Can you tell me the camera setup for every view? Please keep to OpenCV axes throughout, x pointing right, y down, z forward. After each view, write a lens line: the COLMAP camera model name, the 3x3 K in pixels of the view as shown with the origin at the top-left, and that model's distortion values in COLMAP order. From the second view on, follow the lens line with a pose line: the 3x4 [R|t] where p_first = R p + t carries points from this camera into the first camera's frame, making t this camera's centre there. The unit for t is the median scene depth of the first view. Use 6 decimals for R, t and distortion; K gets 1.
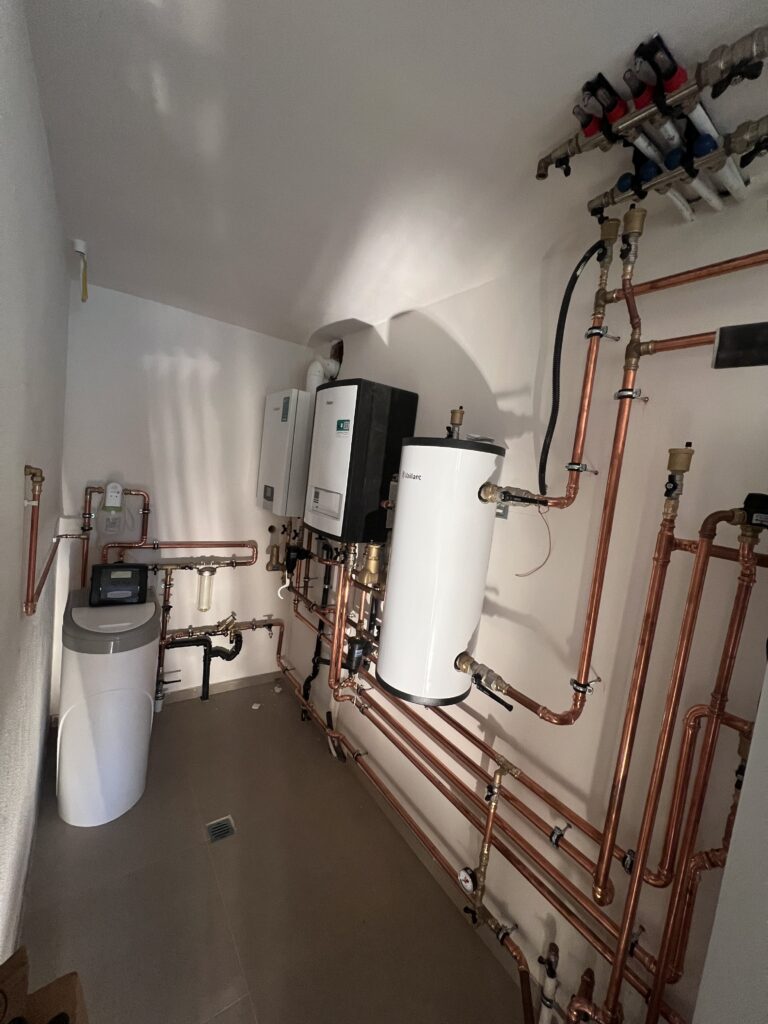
lens RADIAL K [[408.6, 0, 389.4], [0, 408.6, 510.7], [0, 0, 1]] dist [-0.000496, -0.000293]
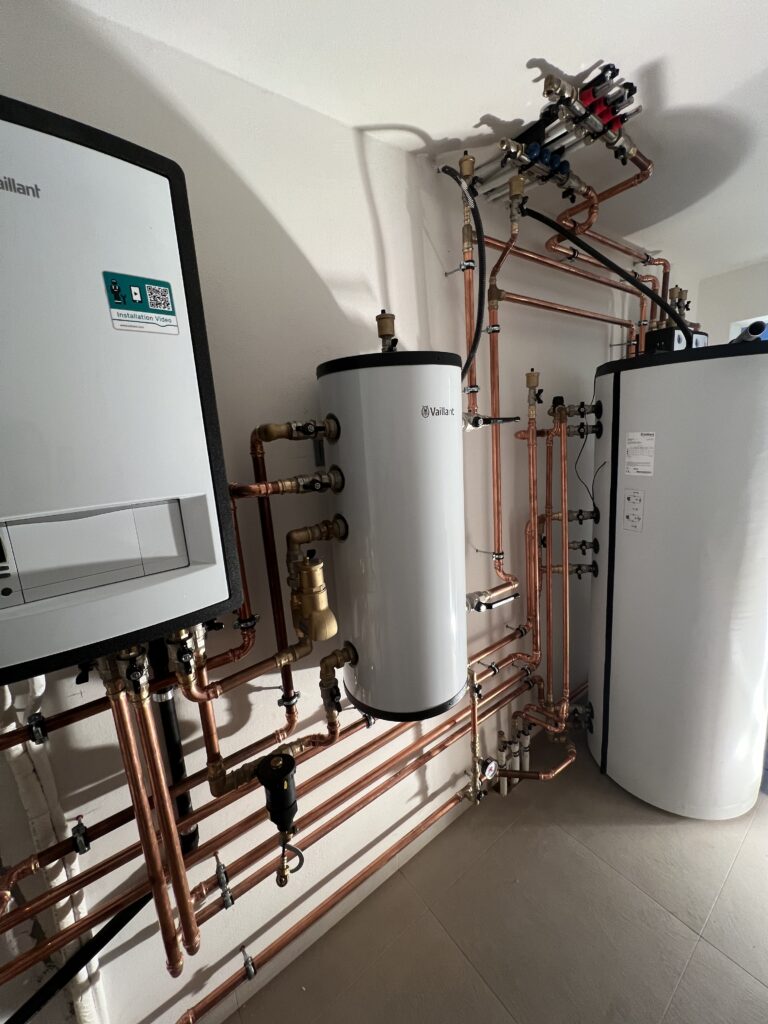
lens RADIAL K [[408.6, 0, 389.4], [0, 408.6, 510.7], [0, 0, 1]] dist [-0.000496, -0.000293]
pose [[-0.032412, -0.301734, 0.952841, -0.480935], [0.164419, 0.938744, 0.302863, -0.112414], [-0.985858, 0.166482, 0.019184, 0.821333]]
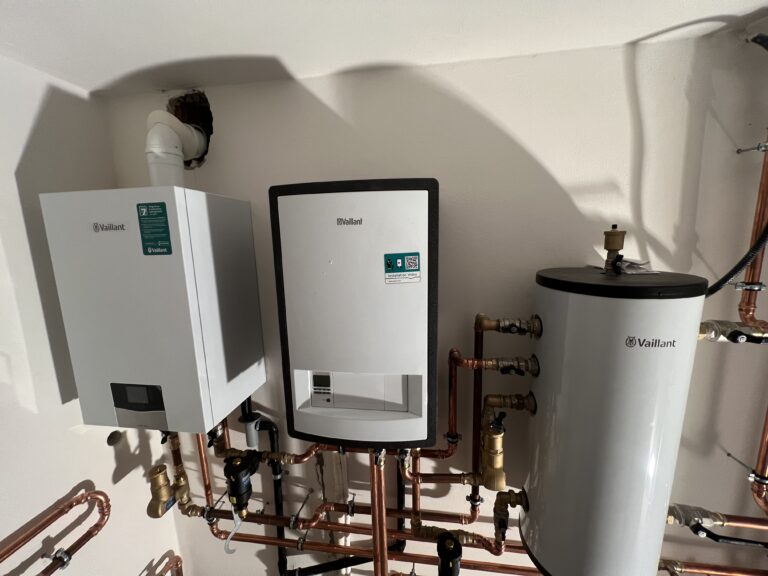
lens RADIAL K [[306.5, 0, 382.1], [0, 306.5, 286.7], [0, 0, 1]] dist [-0.000496, -0.000293]
pose [[0.685274, -0.254418, 0.682400, -0.425000], [0.179582, 0.967094, 0.180222, -0.256244], [-0.705797, -0.000954, 0.708414, 0.717140]]
